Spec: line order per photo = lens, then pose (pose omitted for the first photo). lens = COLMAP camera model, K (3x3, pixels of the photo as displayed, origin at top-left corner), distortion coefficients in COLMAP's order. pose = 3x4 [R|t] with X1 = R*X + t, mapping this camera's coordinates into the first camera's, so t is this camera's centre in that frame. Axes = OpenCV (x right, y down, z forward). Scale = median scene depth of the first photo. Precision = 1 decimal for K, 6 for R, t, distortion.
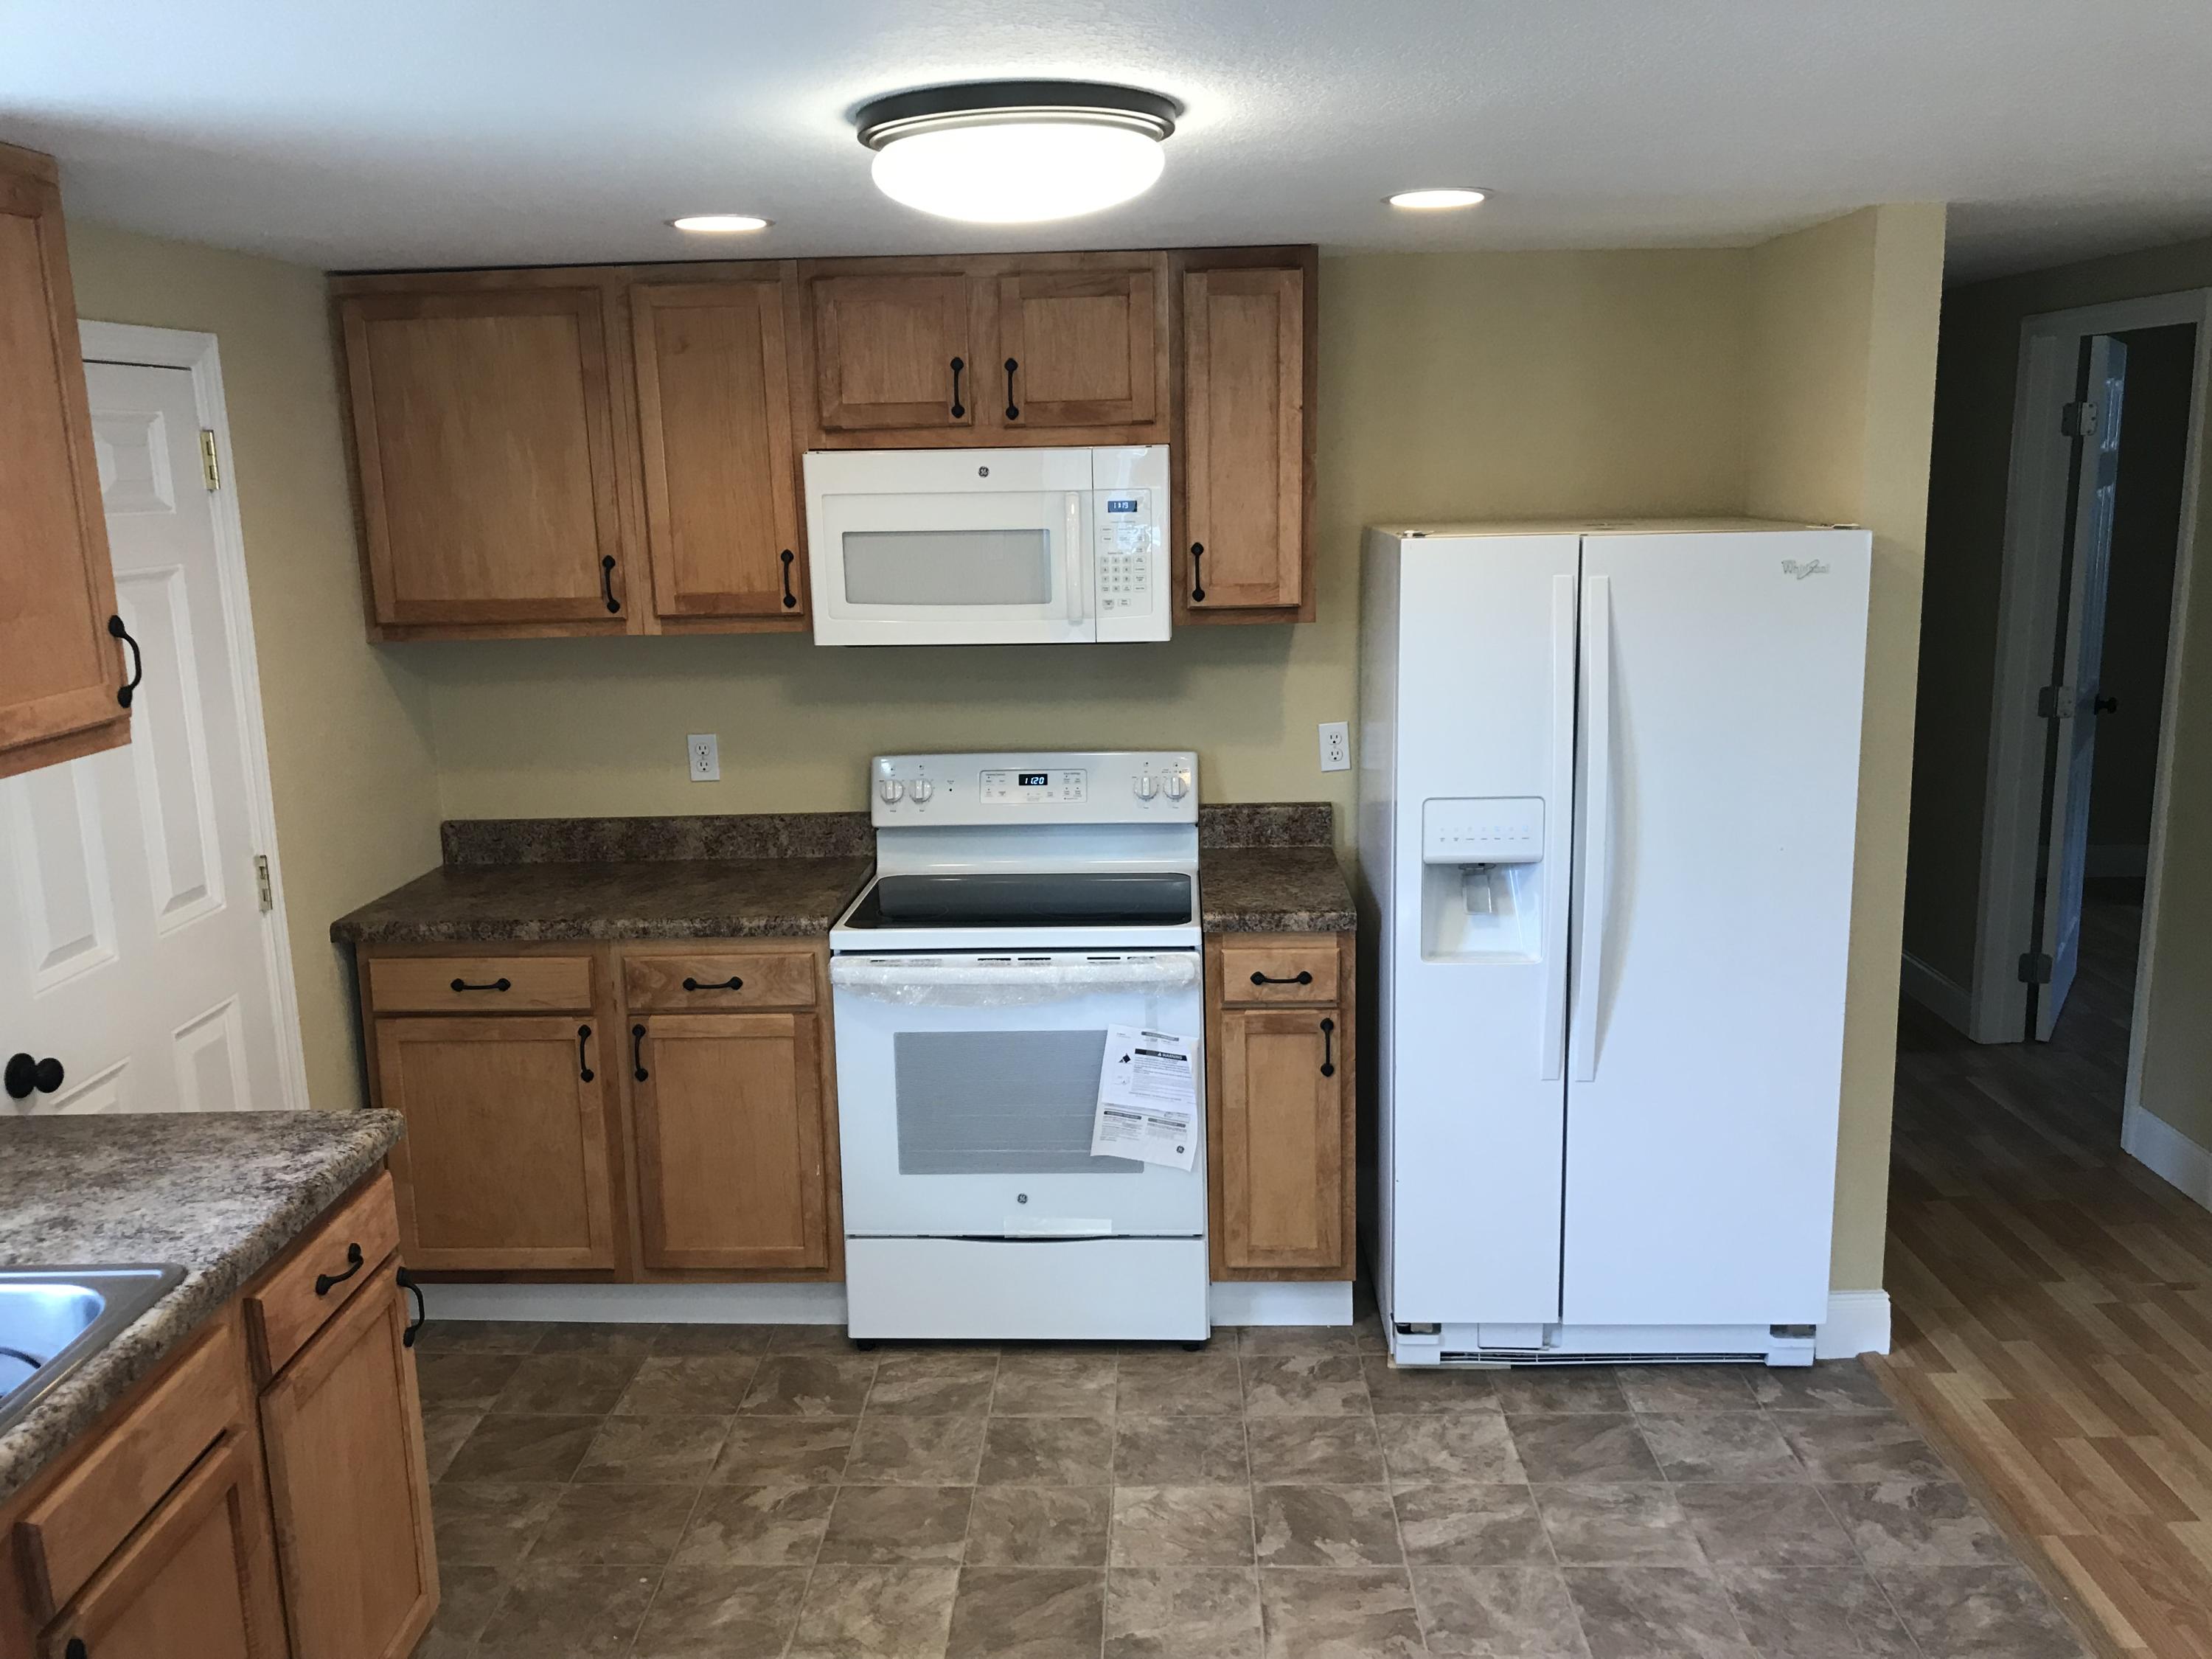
lens RADIAL K [[1830.5, 0, 1089.6], [0, 1830.5, 801.7], [0, 0, 1]] dist [0.069561, -0.081940]
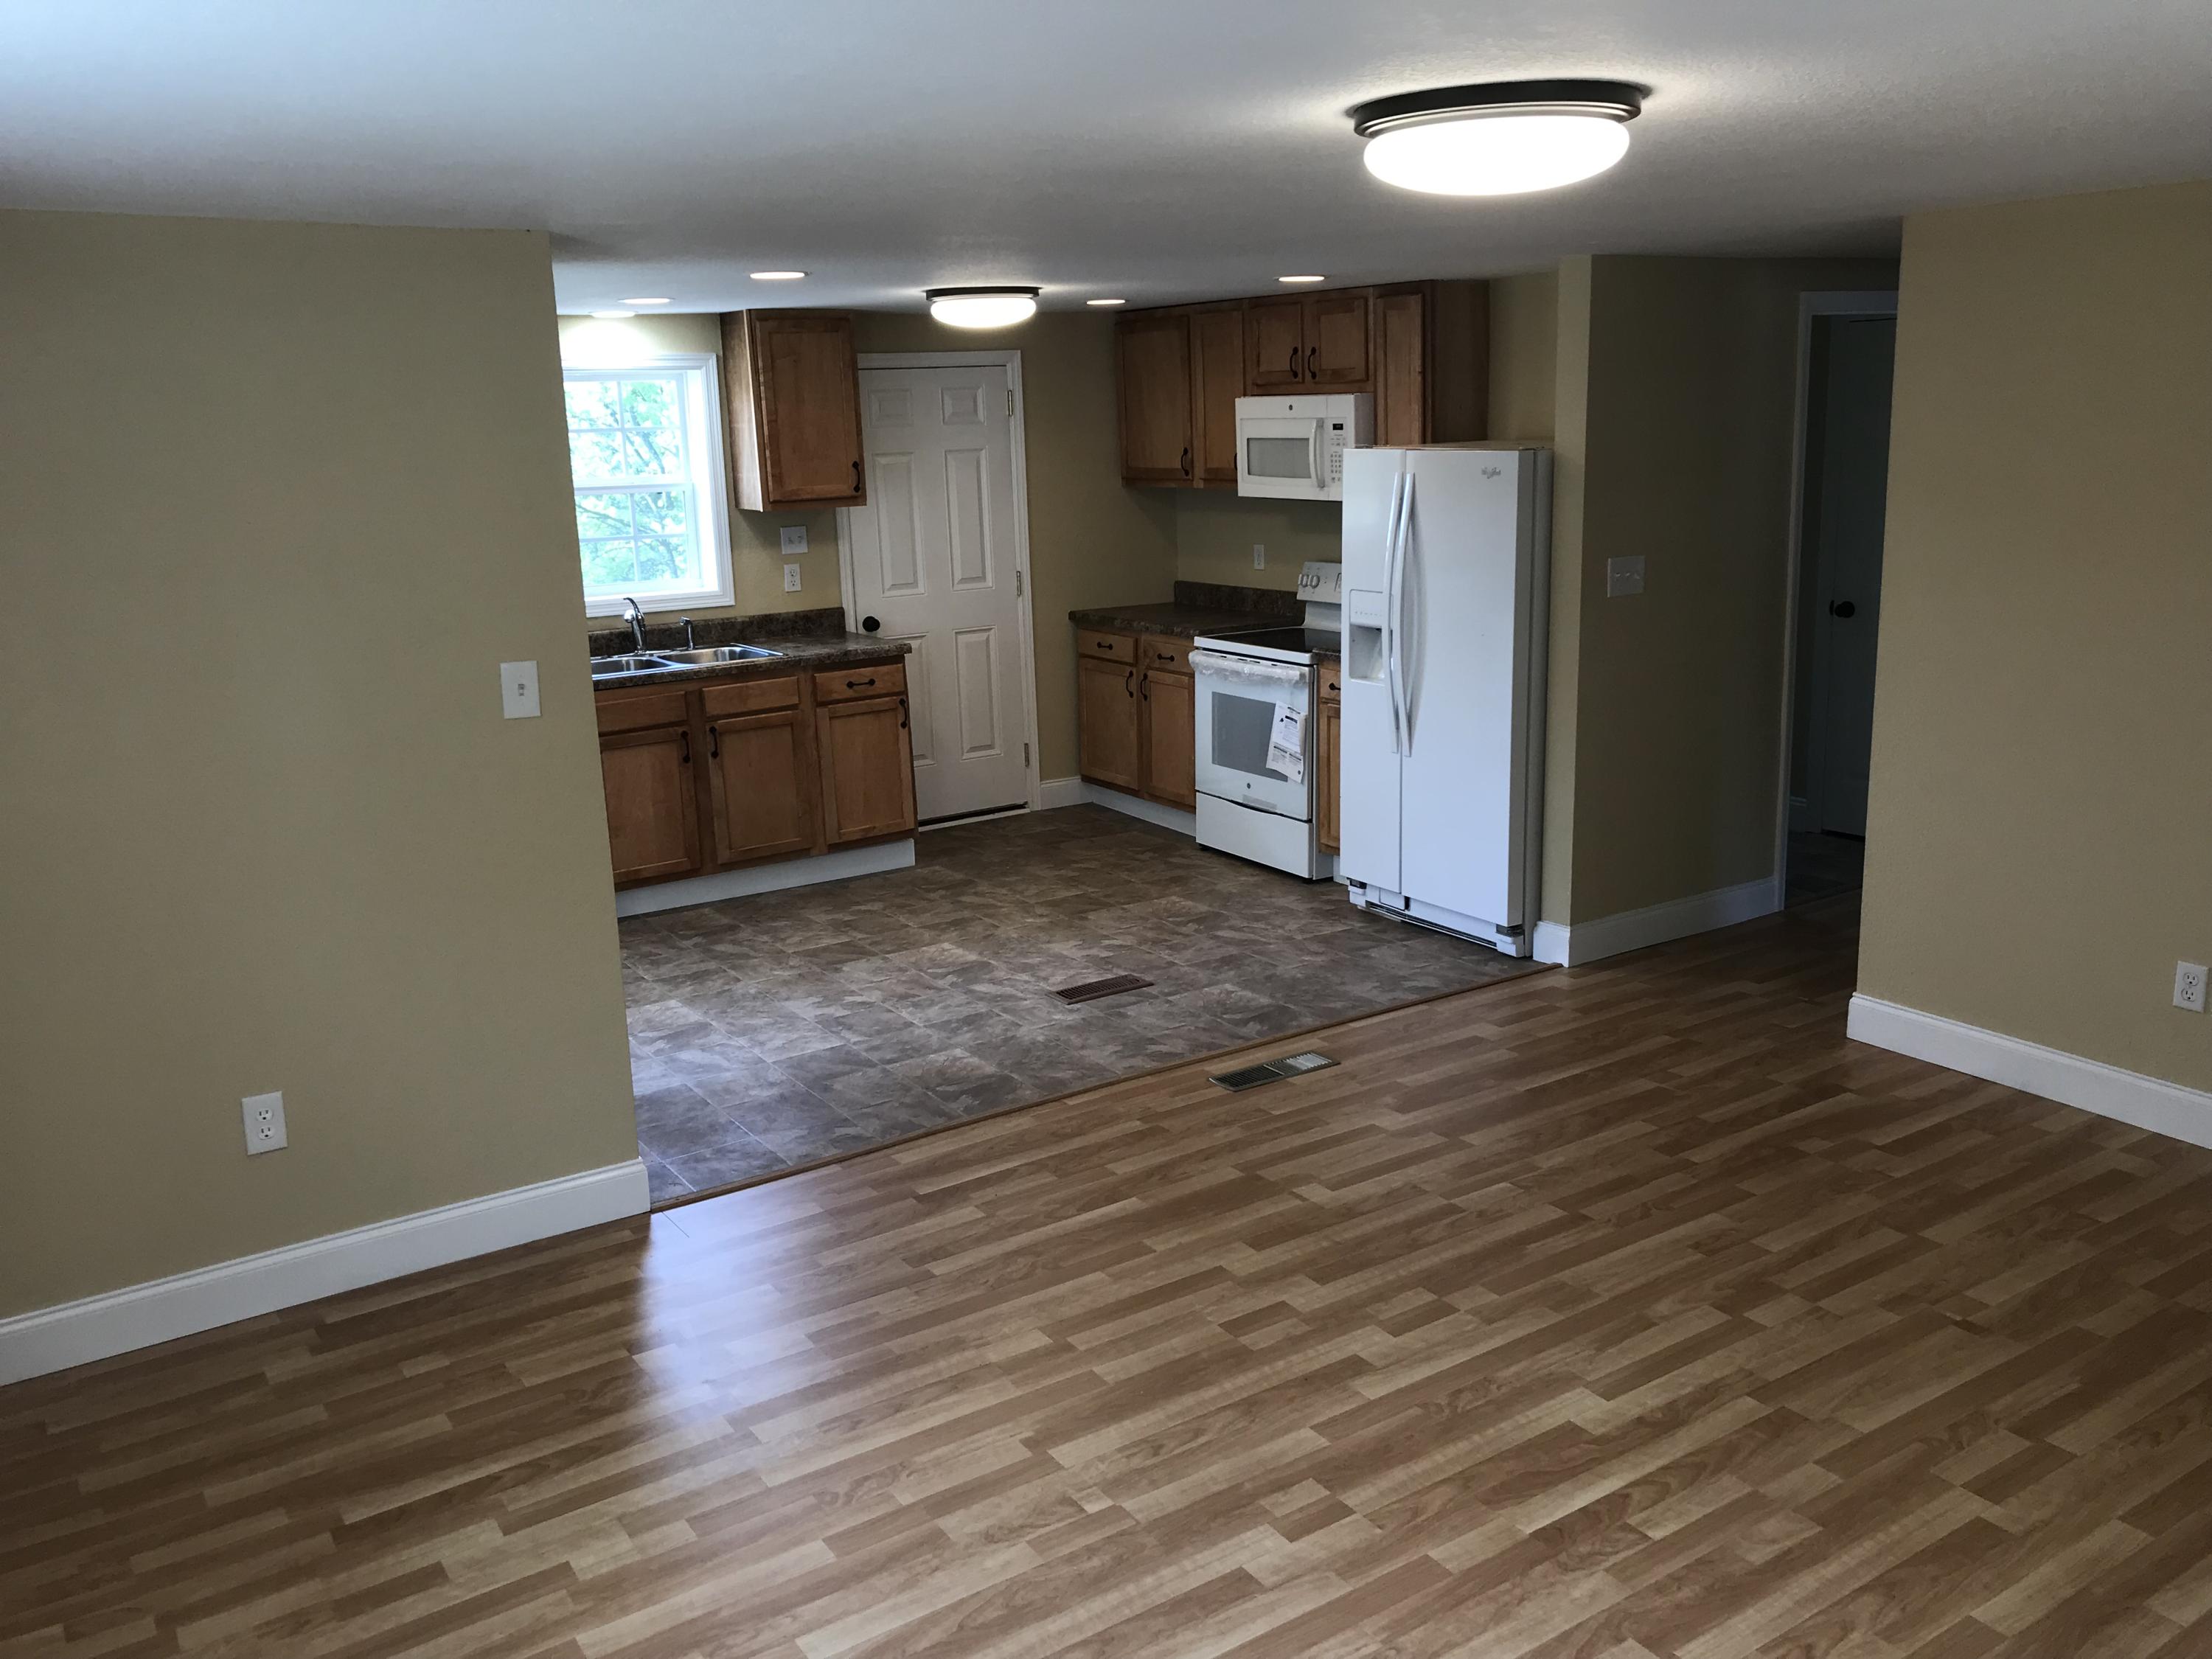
lens RADIAL K [[1801.3, 0, 1106.0], [0, 1801.3, 829.5], [0, 0, 1]] dist [0.052071, -0.014911]
pose [[0.587476, 0.195597, -0.785248, 1.391382], [-0.136037, 0.980411, 0.142435, 0.008913], [0.797725, 0.023146, 0.602577, -0.277764]]
